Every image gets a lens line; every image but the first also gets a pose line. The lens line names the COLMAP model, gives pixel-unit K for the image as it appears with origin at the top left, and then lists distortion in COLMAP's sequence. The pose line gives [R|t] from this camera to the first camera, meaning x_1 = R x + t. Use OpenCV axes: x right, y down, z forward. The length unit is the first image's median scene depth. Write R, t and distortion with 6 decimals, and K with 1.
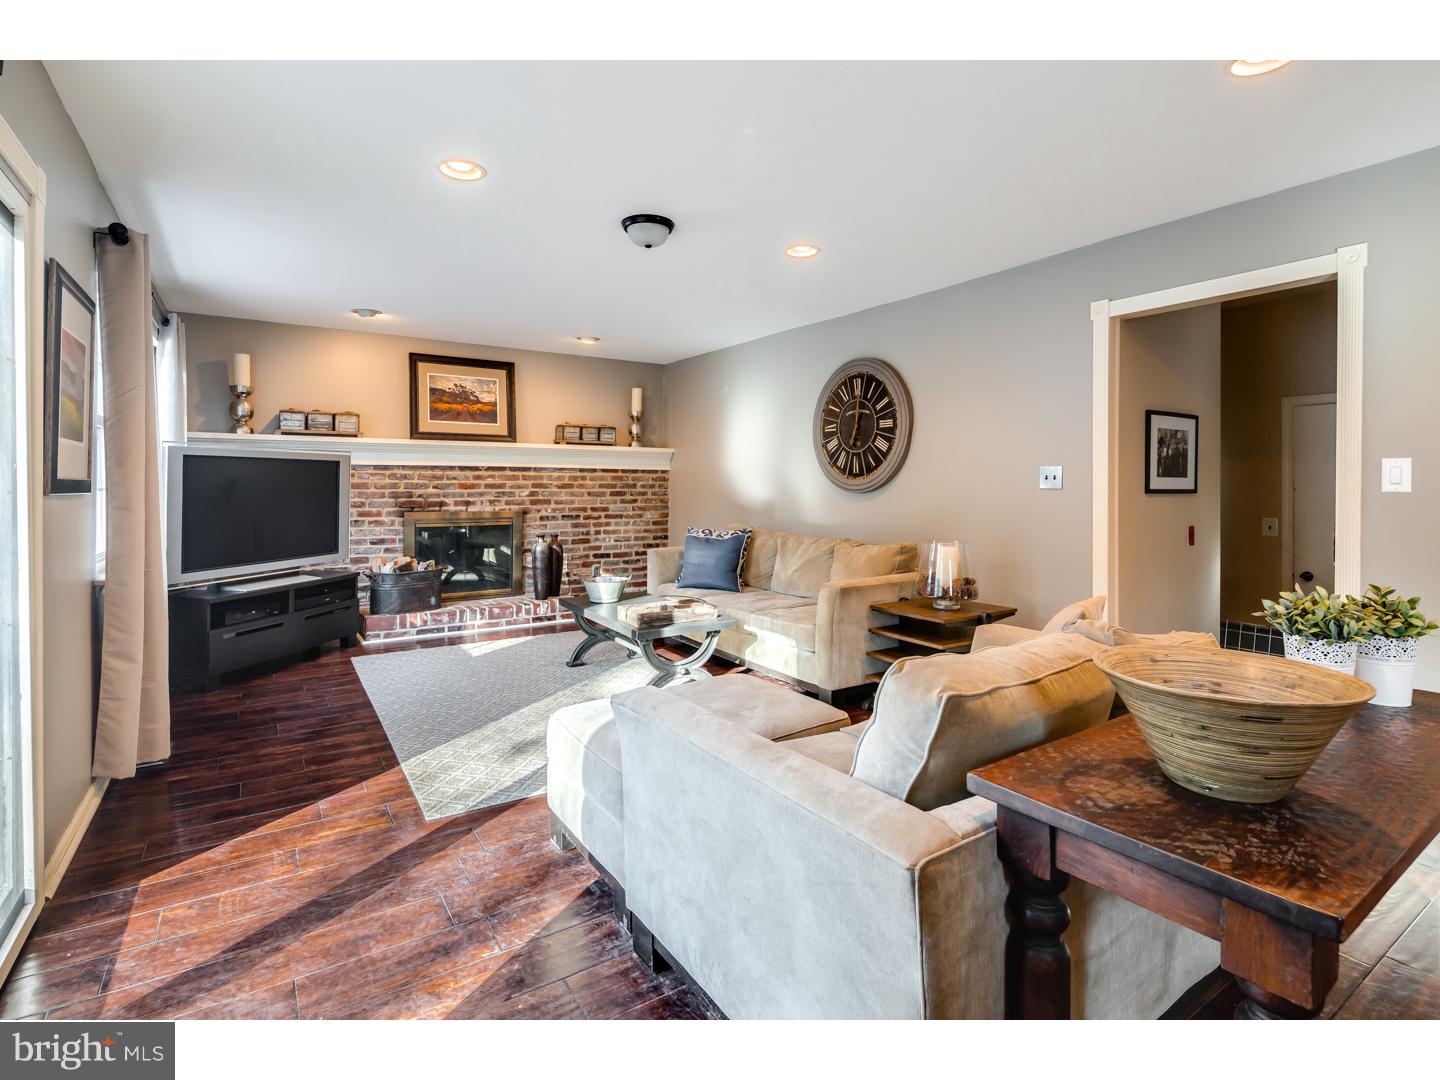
lens RADIAL K [[705.3, 0, 731.2], [0, 705.3, 485.3], [0, 0, 1]] dist [0.003974, -0.004112]
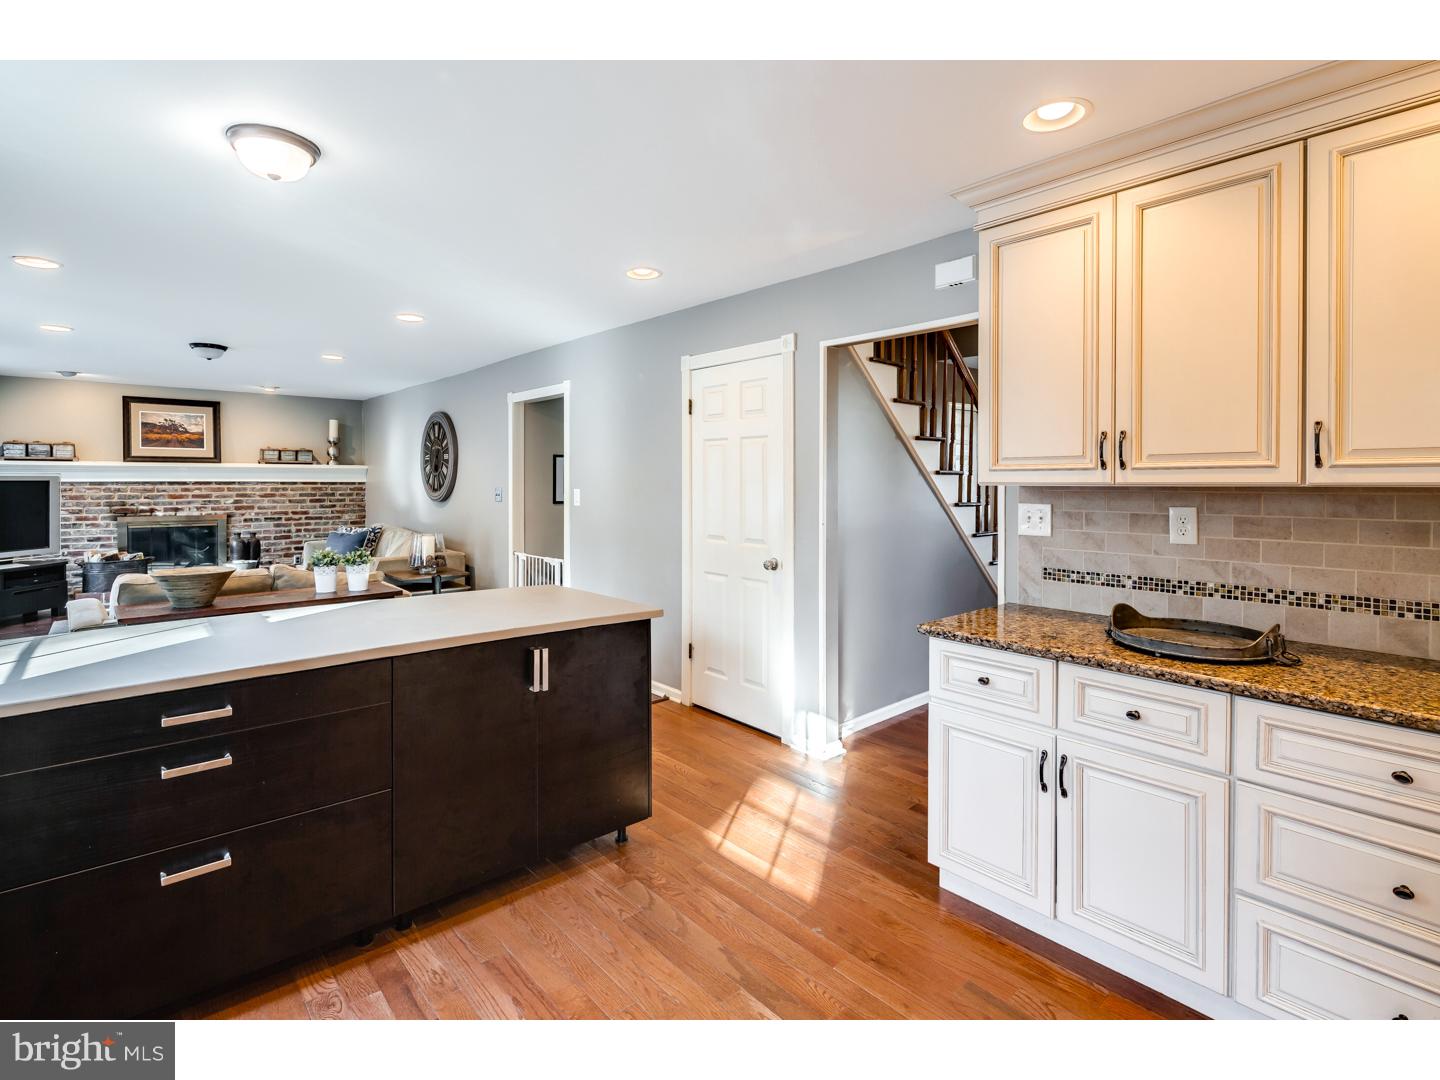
lens RADIAL K [[705.3, 0, 737.1], [0, 705.3, 491.7], [0, 0, 1]] dist [0.003974, -0.004112]
pose [[0.990286, -0.004026, 0.138985, 0.475291], [0.002041, 0.999894, 0.014421, -0.024371], [-0.139029, -0.013997, 0.990189, -0.447002]]
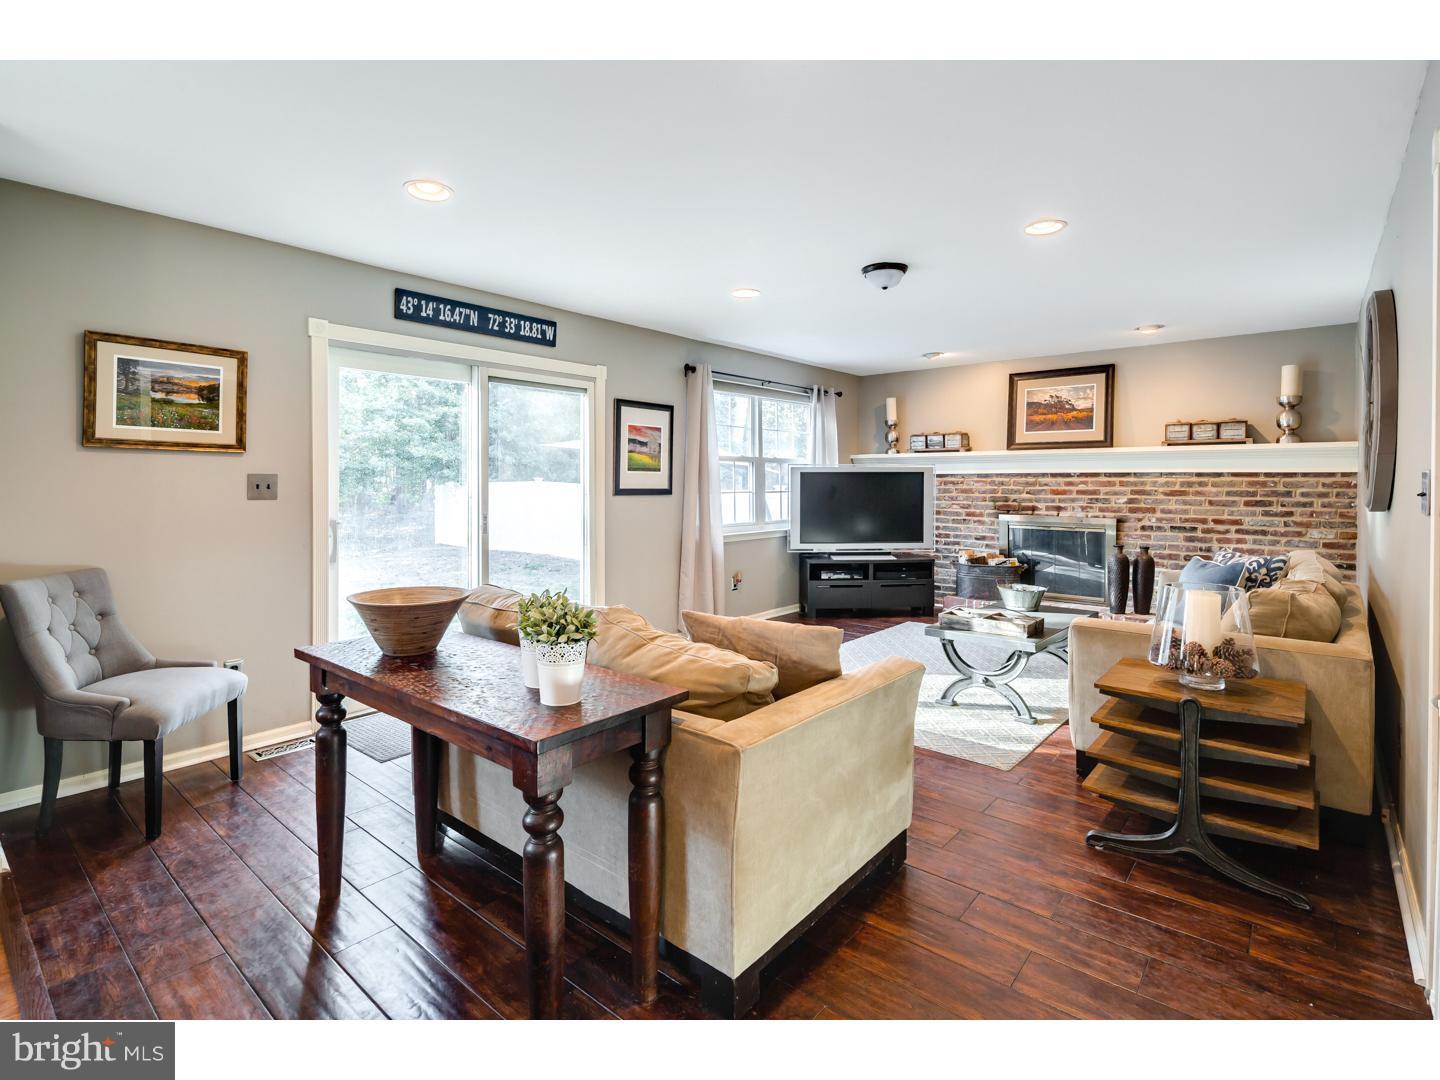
lens RADIAL K [[705.3, 0, 697.1], [0, 705.3, 485.5], [0, 0, 1]] dist [0.003974, -0.004112]
pose [[0.256314, 0.004995, -0.966581, 0.490463], [-0.000825, 0.999987, 0.004949, -0.013054], [0.966593, -0.000471, 0.256315, 0.212978]]
